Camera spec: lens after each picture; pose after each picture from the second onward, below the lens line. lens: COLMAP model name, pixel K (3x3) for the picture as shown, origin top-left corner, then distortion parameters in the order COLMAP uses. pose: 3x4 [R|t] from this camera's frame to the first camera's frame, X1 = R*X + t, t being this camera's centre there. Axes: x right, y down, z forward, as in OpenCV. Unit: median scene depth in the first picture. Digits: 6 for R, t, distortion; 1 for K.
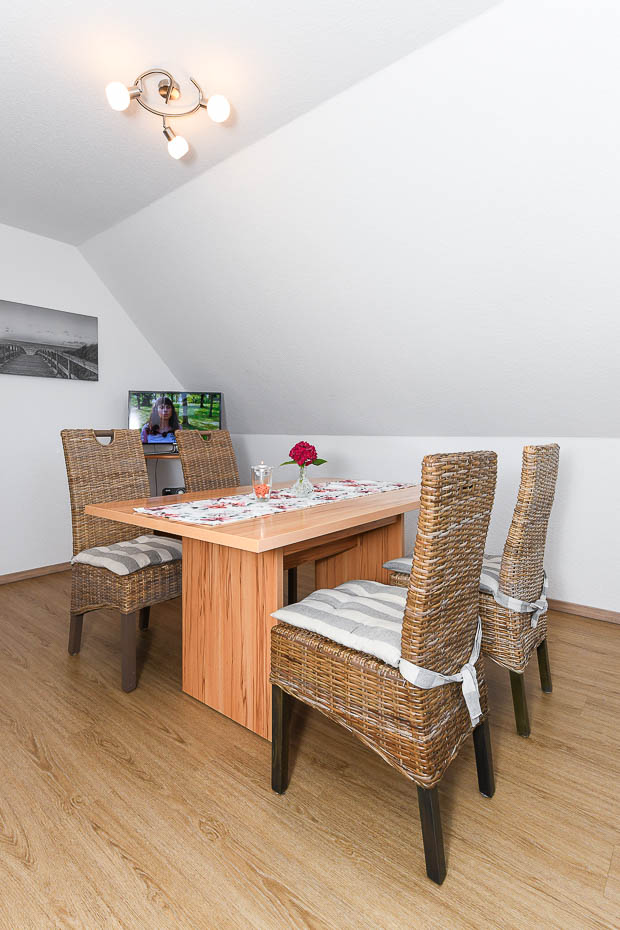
lens RADIAL K [[476.4, 0, 308.3], [0, 476.4, 432.1], [0, 0, 1]] dist [-0.001315, -0.000849]
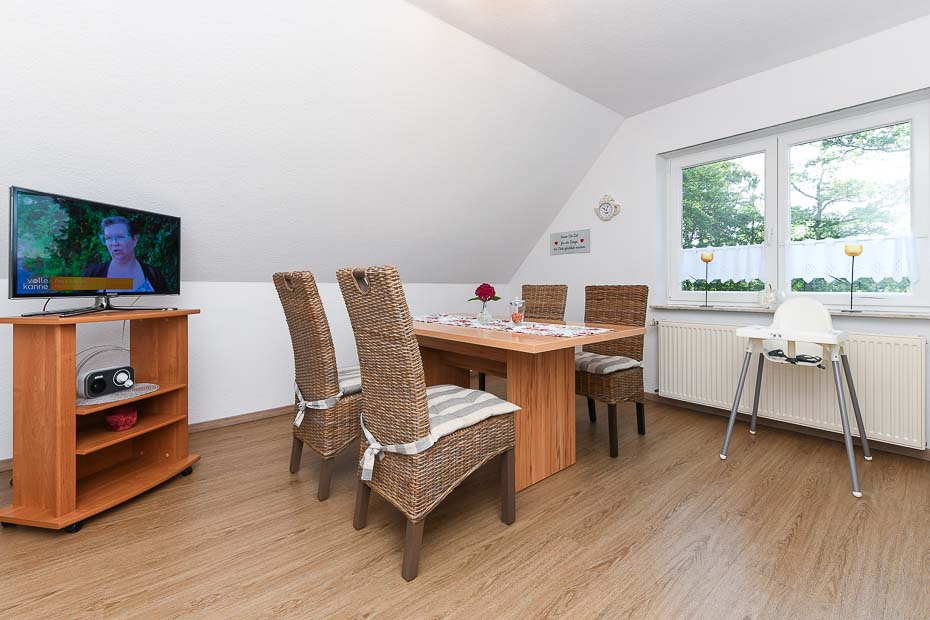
lens RADIAL K [[384.2, 0, 463.2], [0, 384.2, 281.2], [0, 0, 1]] dist [0.001161, 0.000069]
pose [[0.188055, 0.007200, 0.982132, -1.151914], [0.001057, 0.999971, -0.007533, 0.021886], [-0.982158, 0.002455, 0.188042, 0.883822]]
